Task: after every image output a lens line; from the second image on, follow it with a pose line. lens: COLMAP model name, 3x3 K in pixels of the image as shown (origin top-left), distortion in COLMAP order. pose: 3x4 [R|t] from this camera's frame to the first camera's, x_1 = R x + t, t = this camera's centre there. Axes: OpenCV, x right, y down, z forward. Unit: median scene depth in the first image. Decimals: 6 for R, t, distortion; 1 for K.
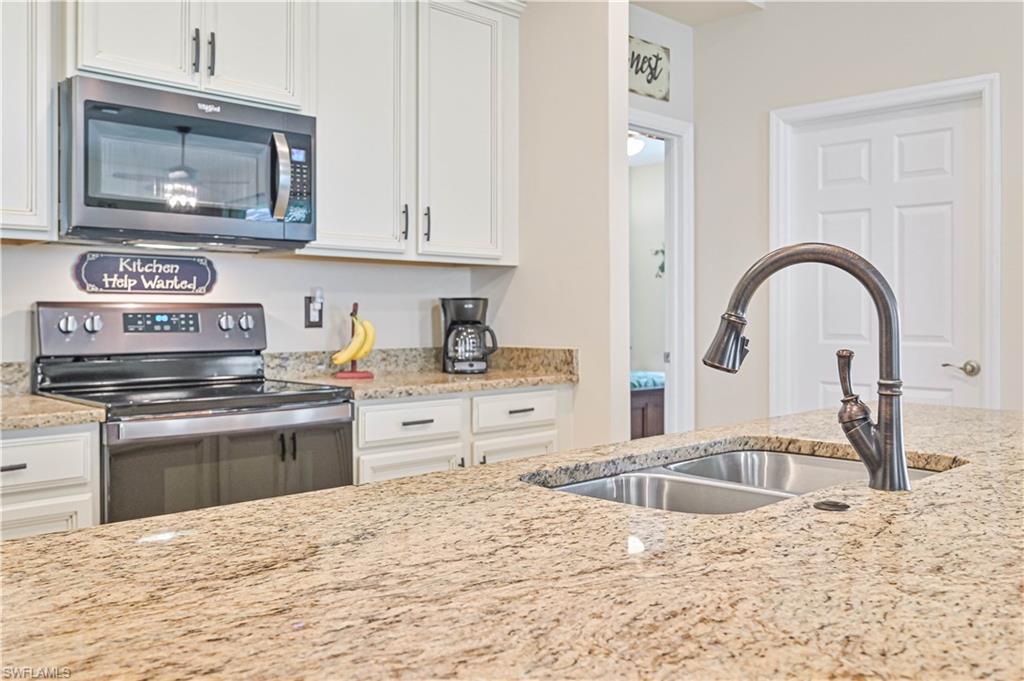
lens RADIAL K [[905.4, 0, 512.4], [0, 905.4, 334.2], [0, 0, 1]] dist [-0.002682, -0.003929]
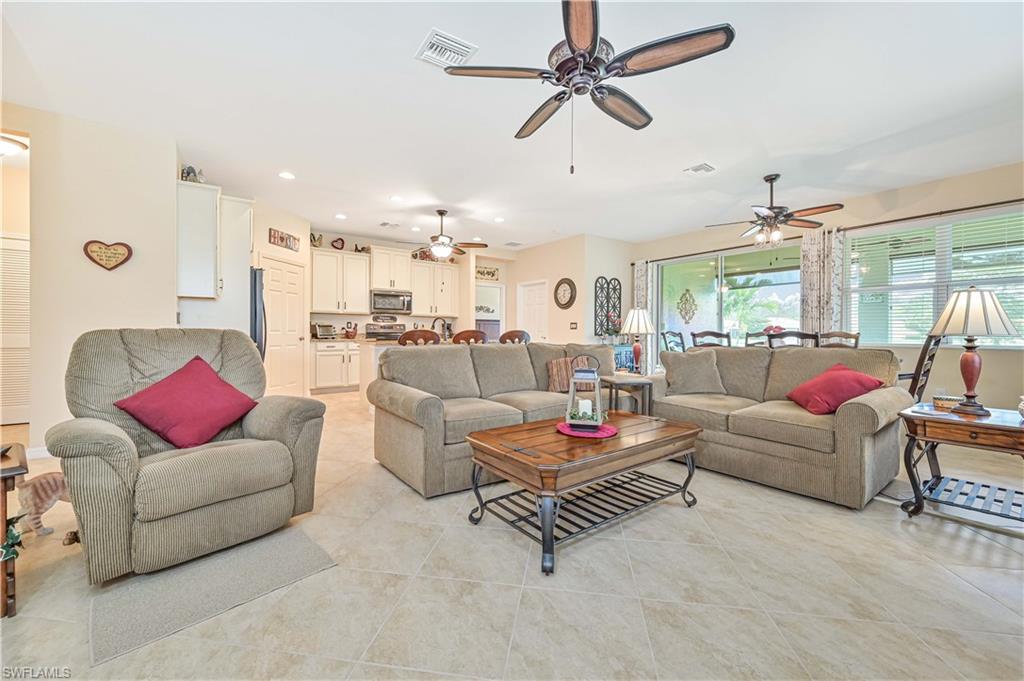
lens RADIAL K [[404.2, 0, 512.0], [0, 404.2, 339.2], [0, 0, 1]] dist [-0.000579, 0.001129]
pose [[0.990066, 0.002719, -0.140580, 0.779685], [-0.003910, 0.999959, -0.008195, 0.080971], [0.140552, 0.008663, 0.990035, -1.470650]]
